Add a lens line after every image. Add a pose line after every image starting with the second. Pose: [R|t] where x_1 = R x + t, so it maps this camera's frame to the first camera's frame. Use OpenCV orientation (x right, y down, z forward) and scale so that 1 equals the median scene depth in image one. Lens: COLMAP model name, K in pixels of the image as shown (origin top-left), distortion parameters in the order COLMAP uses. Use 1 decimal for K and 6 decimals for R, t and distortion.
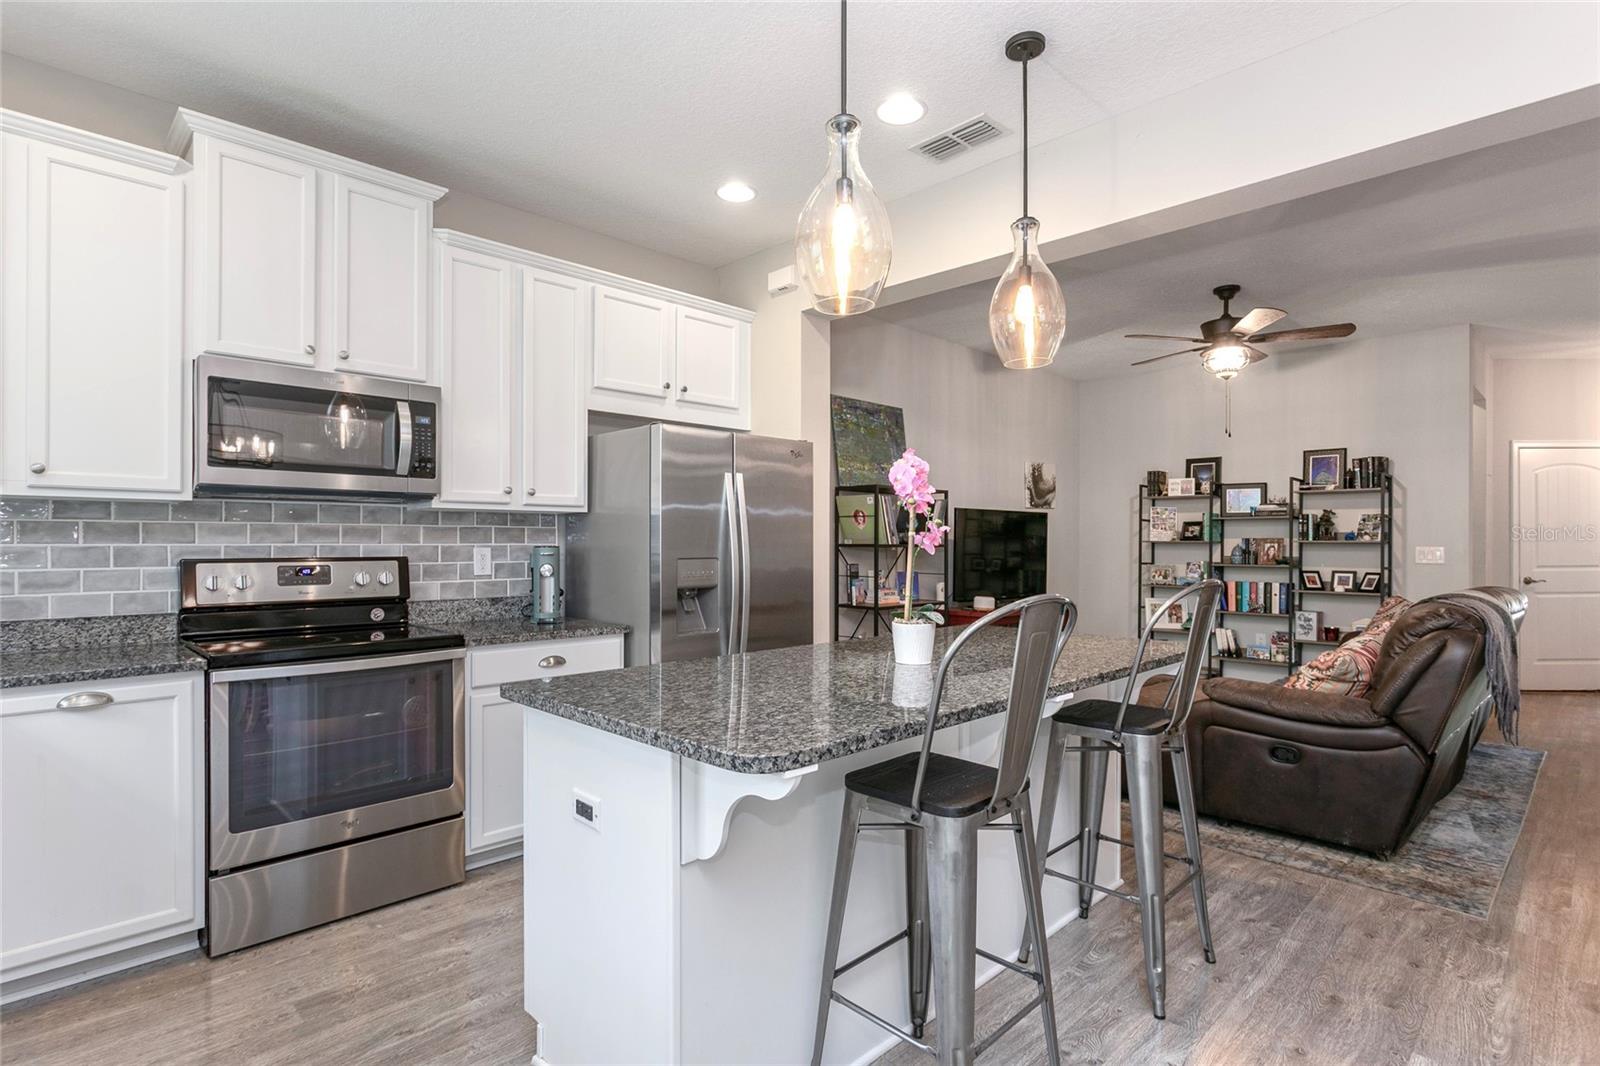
lens RADIAL K [[800.3, 0, 800.0], [0, 800.3, 533.0], [0, 0, 1]] dist [-0.005387, 0.000569]
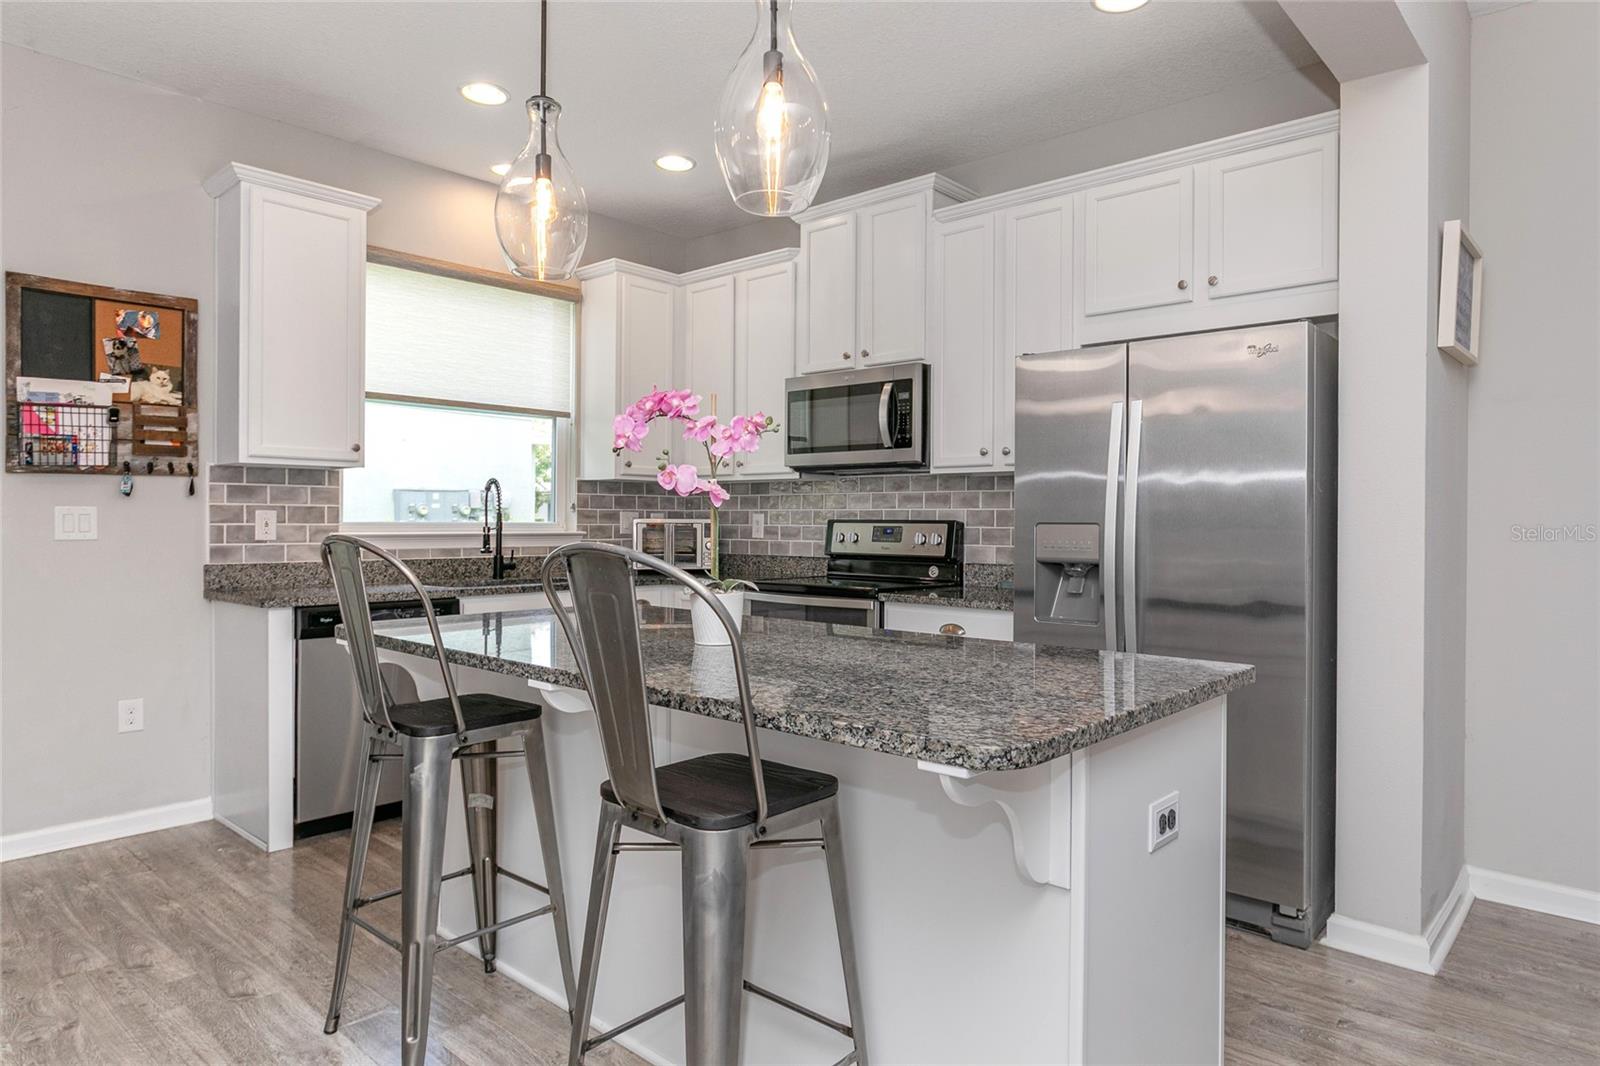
lens RADIAL K [[969.5, 0, 826.7], [0, 969.5, 516.9], [0, 0, 1]] dist [0.004661, 0.001068]
pose [[0.068594, -0.002408, -0.997642, 0.856925], [0.004689, 0.999987, -0.002091, 0.028799], [0.997634, -0.004534, 0.068604, 0.795606]]
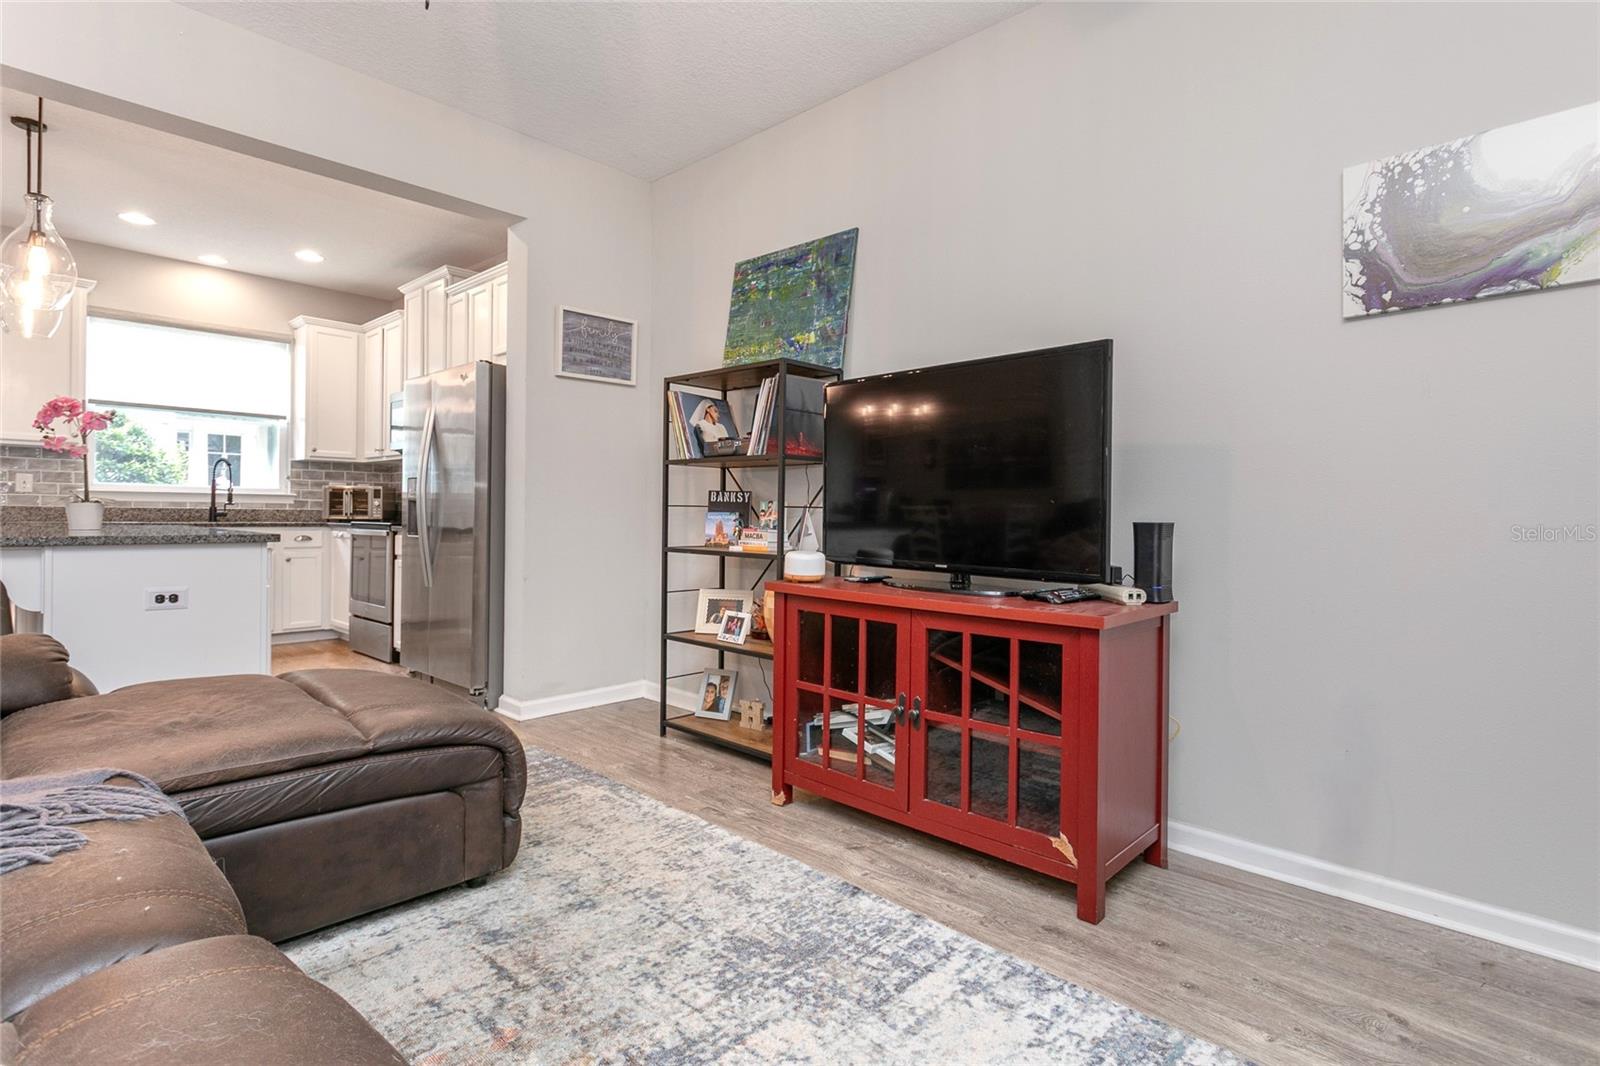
lens RADIAL K [[792.2, 0, 845.6], [0, 792.2, 523.6], [0, 0, 1]] dist [-0.002916, -0.000983]
pose [[0.066854, 0.014153, -0.997662, 1.330389], [-0.003034, 0.999898, 0.013981, 0.092366], [0.997758, 0.002092, 0.066890, 1.793852]]
